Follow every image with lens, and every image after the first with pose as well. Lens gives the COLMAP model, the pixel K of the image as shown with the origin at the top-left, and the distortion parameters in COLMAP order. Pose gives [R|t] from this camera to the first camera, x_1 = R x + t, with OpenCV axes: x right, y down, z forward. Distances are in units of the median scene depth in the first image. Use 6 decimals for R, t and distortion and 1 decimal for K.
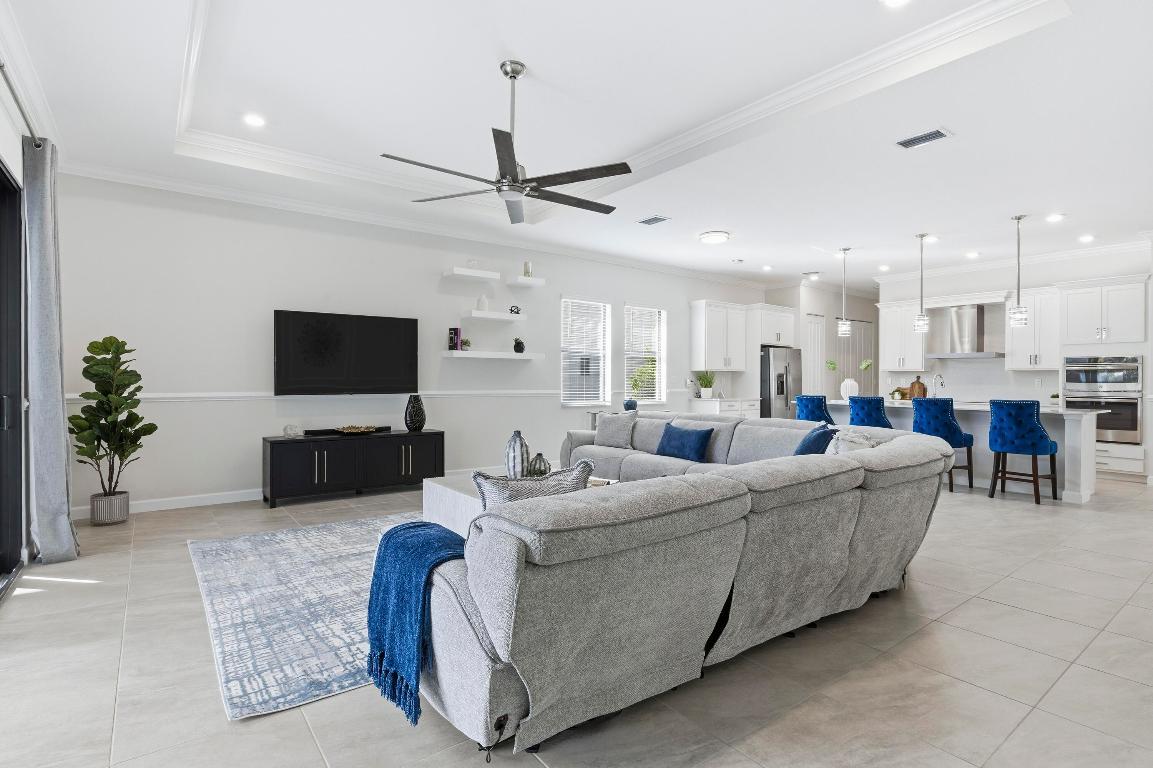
lens RADIAL K [[567.3, 0, 571.9], [0, 567.3, 384.8], [0, 0, 1]] dist [-0.013088, 0.000077]
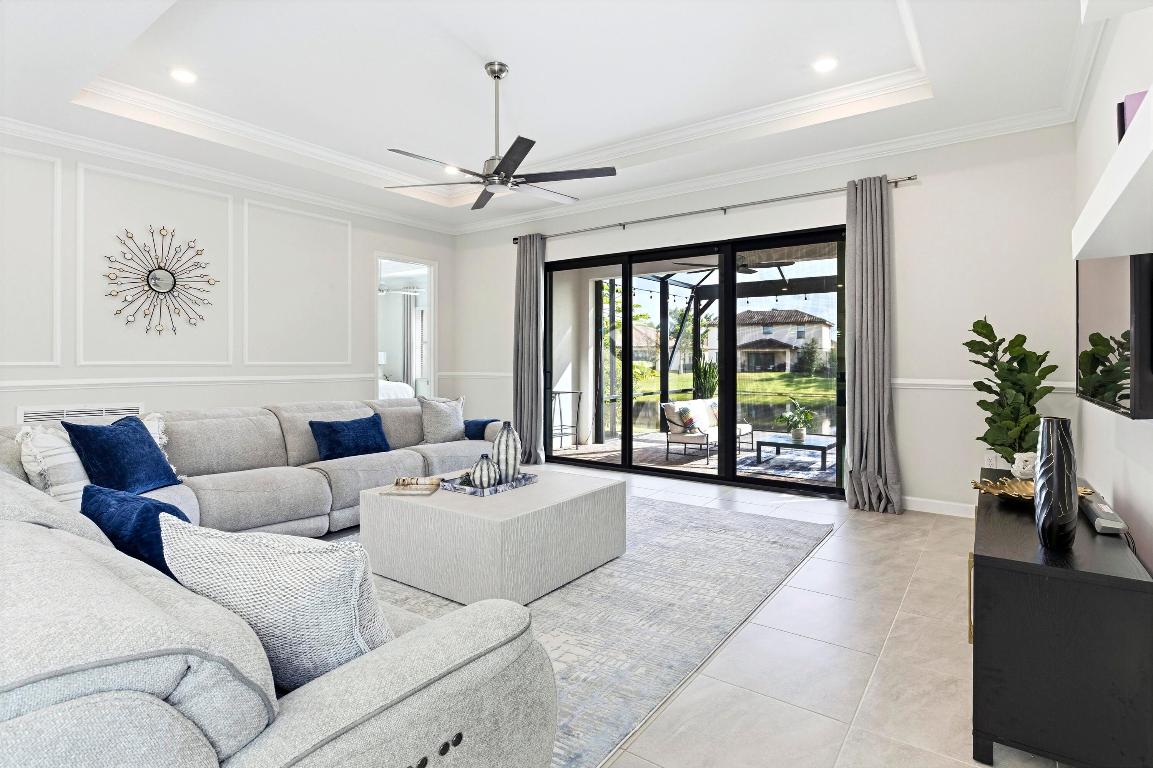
lens RADIAL K [[567.3, 0, 580.3], [0, 567.3, 368.1], [0, 0, 1]] dist [-0.013088, 0.000077]
pose [[-0.955682, -0.004199, -0.294372, 0.028855], [-0.011410, 0.999675, 0.022785, -0.010512], [0.294181, 0.025134, -0.955419, 1.054046]]
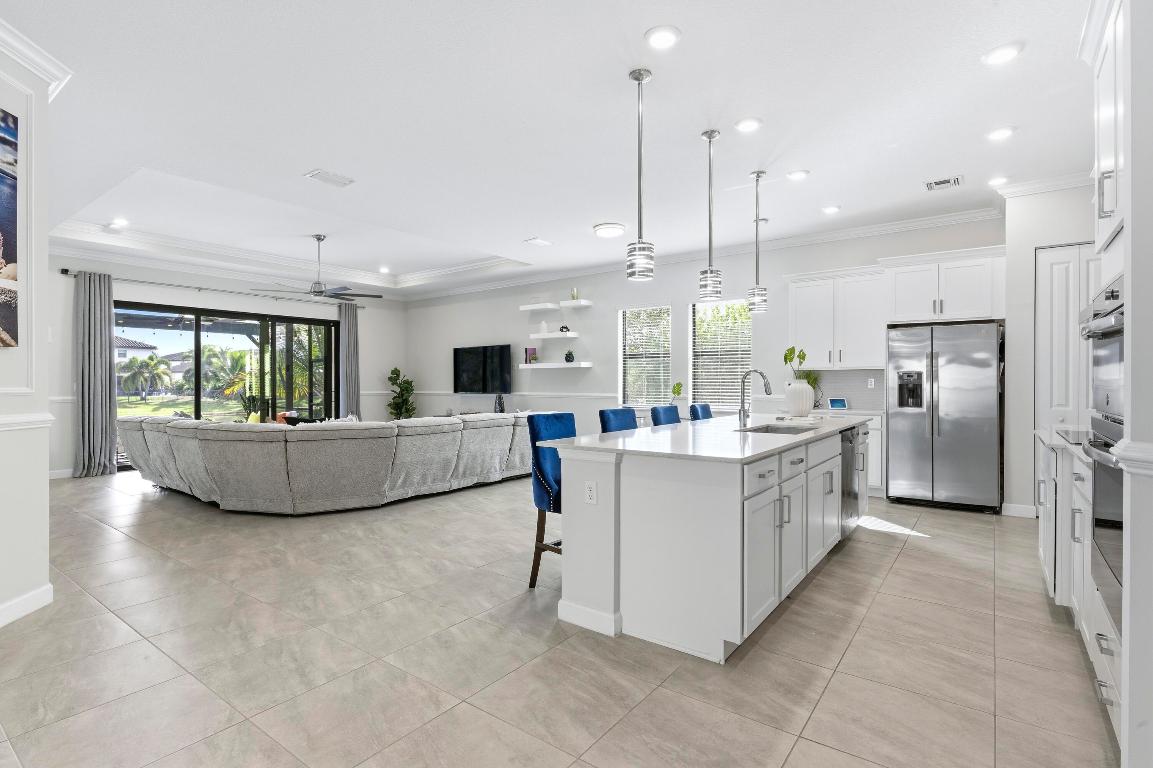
lens RADIAL K [[567.3, 0, 572.1], [0, 567.3, 385.3], [0, 0, 1]] dist [-0.013088, 0.000077]
pose [[0.272920, -0.002982, -0.962032, 1.106429], [-0.005635, 0.999973, -0.004698, -0.000931], [0.962020, 0.006703, 0.272896, 0.675613]]
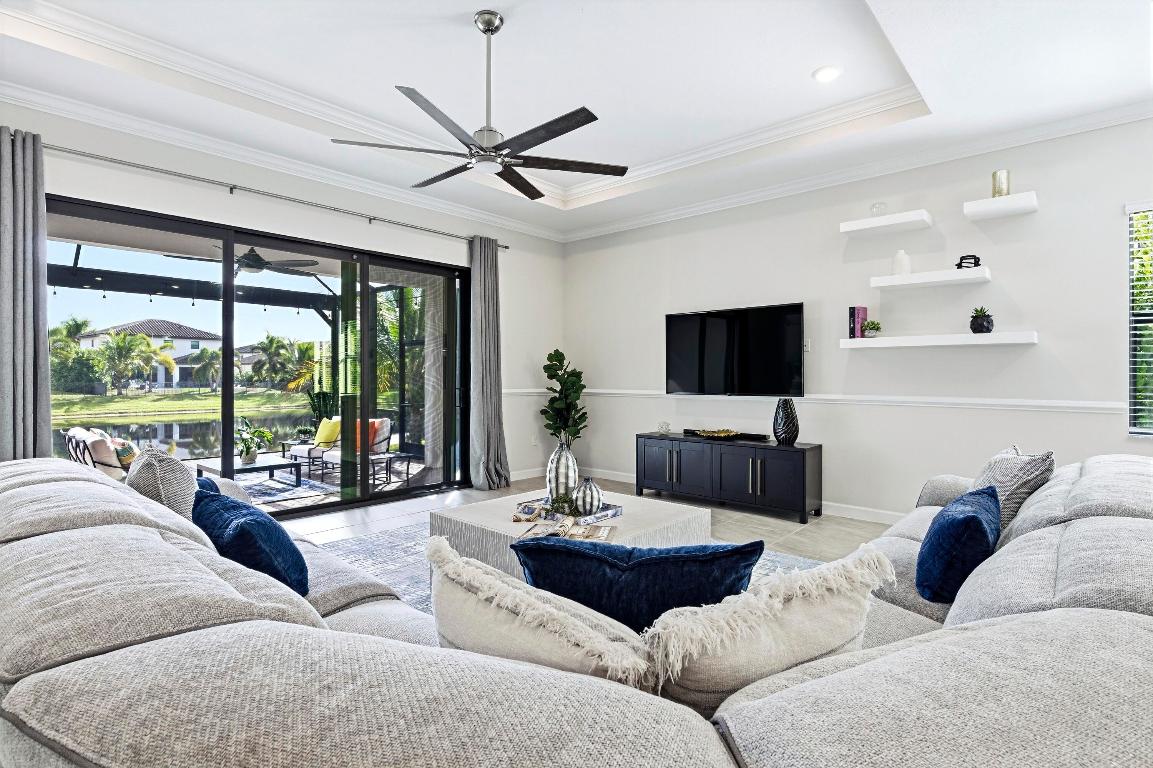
lens RADIAL K [[567.3, 0, 576.3], [0, 567.3, 386.4], [0, 0, 1]] dist [-0.013088, 0.000077]
pose [[0.187246, 0.010577, -0.982256, 0.397507], [-0.013298, 0.999878, 0.008232, -0.001755], [0.982223, 0.011521, 0.187364, 0.492473]]
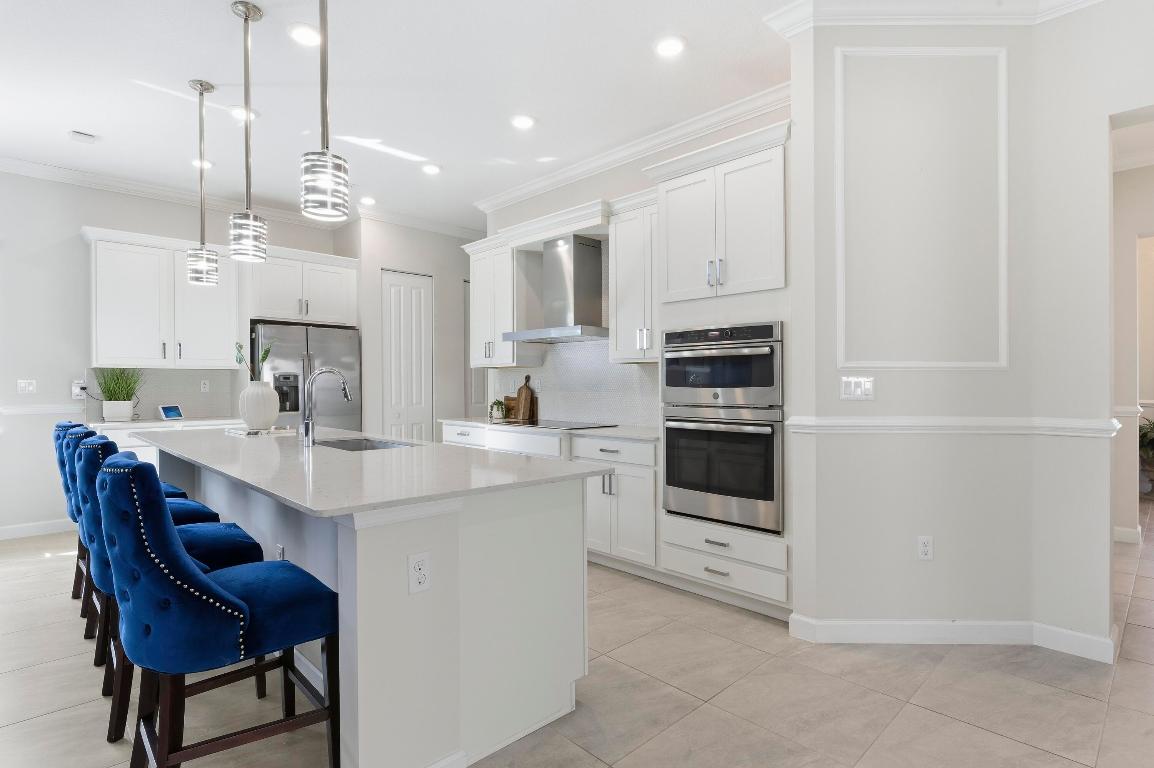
lens RADIAL K [[584.7, 0, 583.9], [0, 584.7, 389.4], [0, 0, 1]] dist [-0.004184, 0.000053]
pose [[0.991588, -0.008236, 0.129172, 0.768393], [0.008378, 0.999965, -0.000556, -0.002176], [-0.129163, 0.001633, 0.991622, 0.552218]]
